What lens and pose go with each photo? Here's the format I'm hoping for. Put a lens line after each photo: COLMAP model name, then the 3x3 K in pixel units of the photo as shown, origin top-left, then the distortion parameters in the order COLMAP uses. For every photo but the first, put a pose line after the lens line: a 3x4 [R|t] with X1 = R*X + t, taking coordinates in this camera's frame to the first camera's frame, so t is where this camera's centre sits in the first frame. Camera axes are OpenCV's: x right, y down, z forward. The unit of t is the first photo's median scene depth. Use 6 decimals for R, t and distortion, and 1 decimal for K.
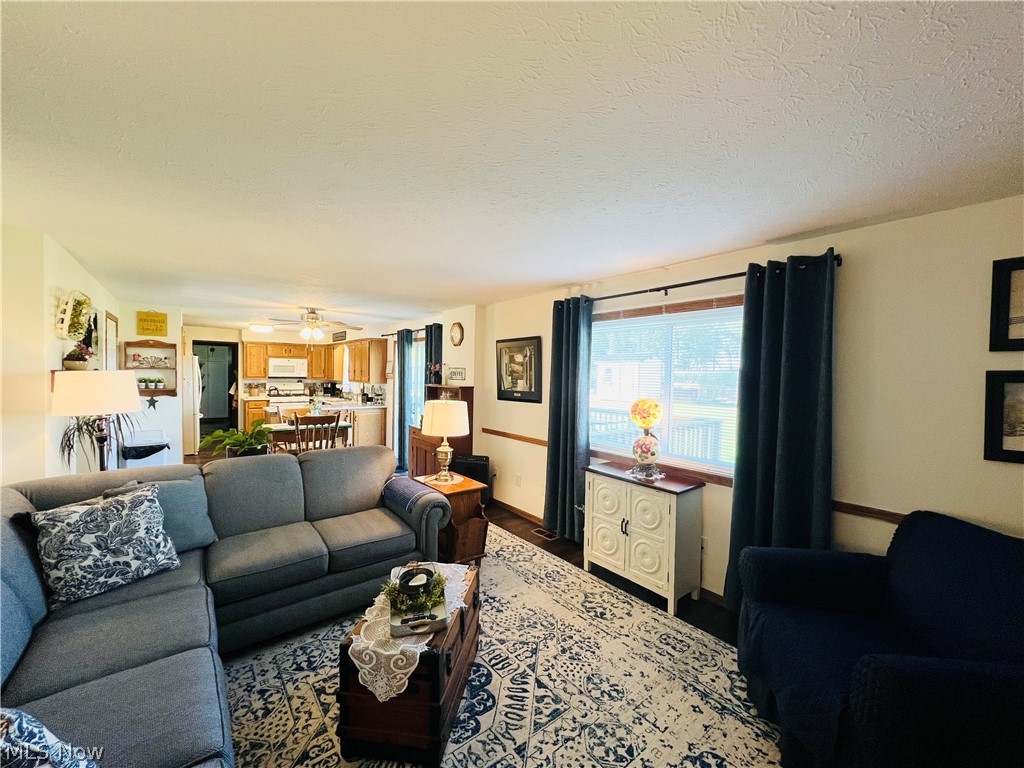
lens RADIAL K [[400.7, 0, 504.0], [0, 400.7, 383.6], [0, 0, 1]] dist [0.001554, -0.000034]
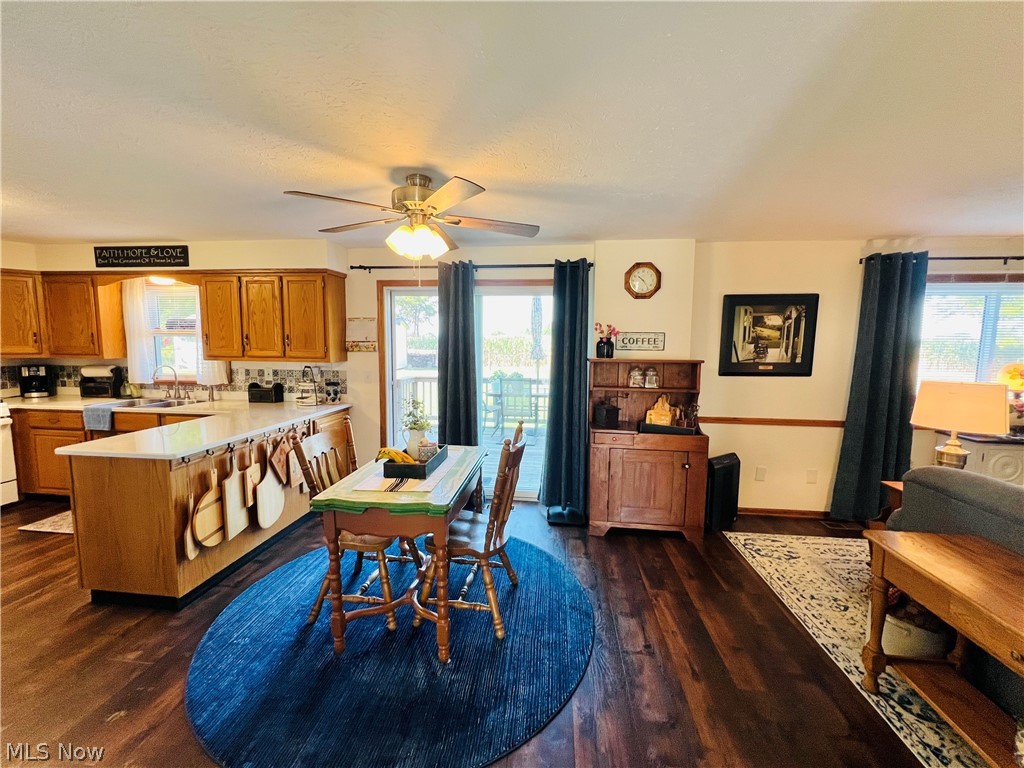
lens RADIAL K [[407.8, 0, 510.6], [0, 407.8, 382.6], [0, 0, 1]] dist [0.002975, -0.000480]
pose [[0.699605, -0.083771, 0.709602, -1.886932], [0.020476, 0.995046, 0.097281, -0.065414], [-0.714236, -0.053528, 0.697855, 1.706489]]
